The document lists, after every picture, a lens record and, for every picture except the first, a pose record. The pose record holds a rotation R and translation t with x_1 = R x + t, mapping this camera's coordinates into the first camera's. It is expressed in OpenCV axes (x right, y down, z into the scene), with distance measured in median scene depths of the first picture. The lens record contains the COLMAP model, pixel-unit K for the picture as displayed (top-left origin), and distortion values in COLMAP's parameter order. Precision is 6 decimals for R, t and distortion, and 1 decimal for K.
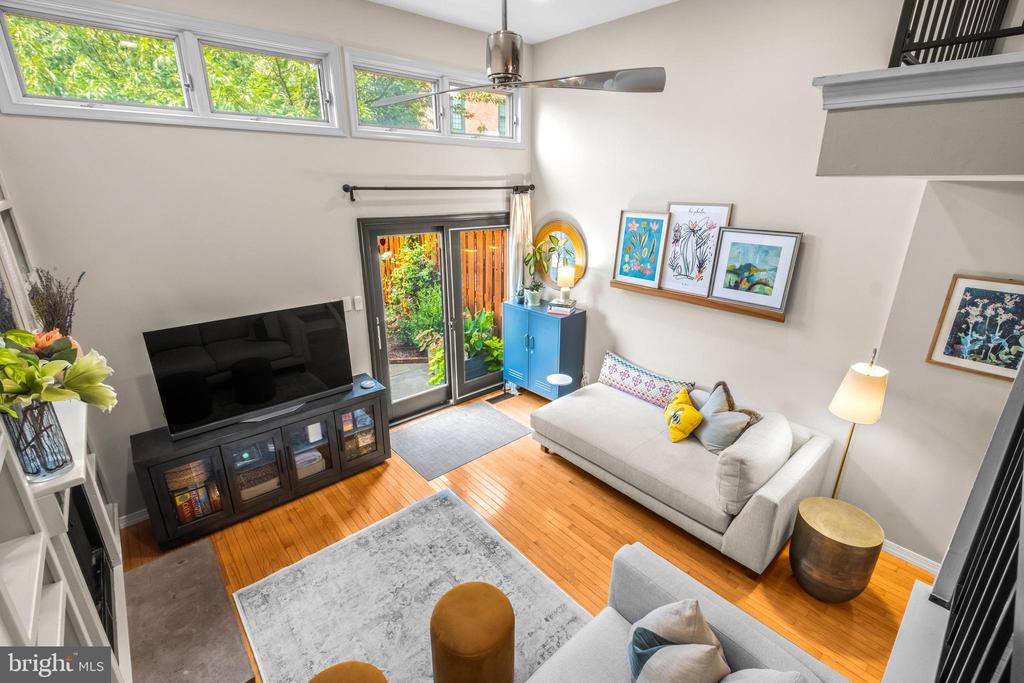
lens RADIAL K [[451.2, 0, 520.9], [0, 451.2, 338.6], [0, 0, 1]] dist [-0.000678, -0.000310]
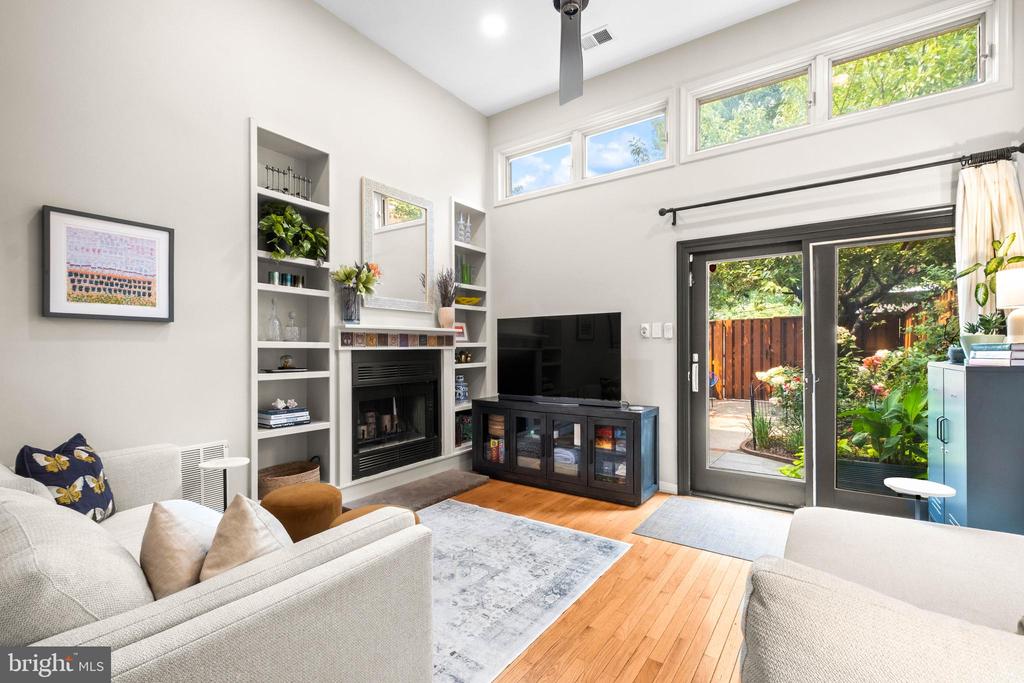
lens RADIAL K [[465.7, 0, 517.0], [0, 465.7, 353.4], [0, 0, 1]] dist [0.003944, -0.000545]
pose [[0.223378, -0.006490, -0.974710, 0.516090], [-0.313211, 0.946468, -0.078082, 0.142262], [0.923039, 0.322732, 0.209387, 0.527155]]
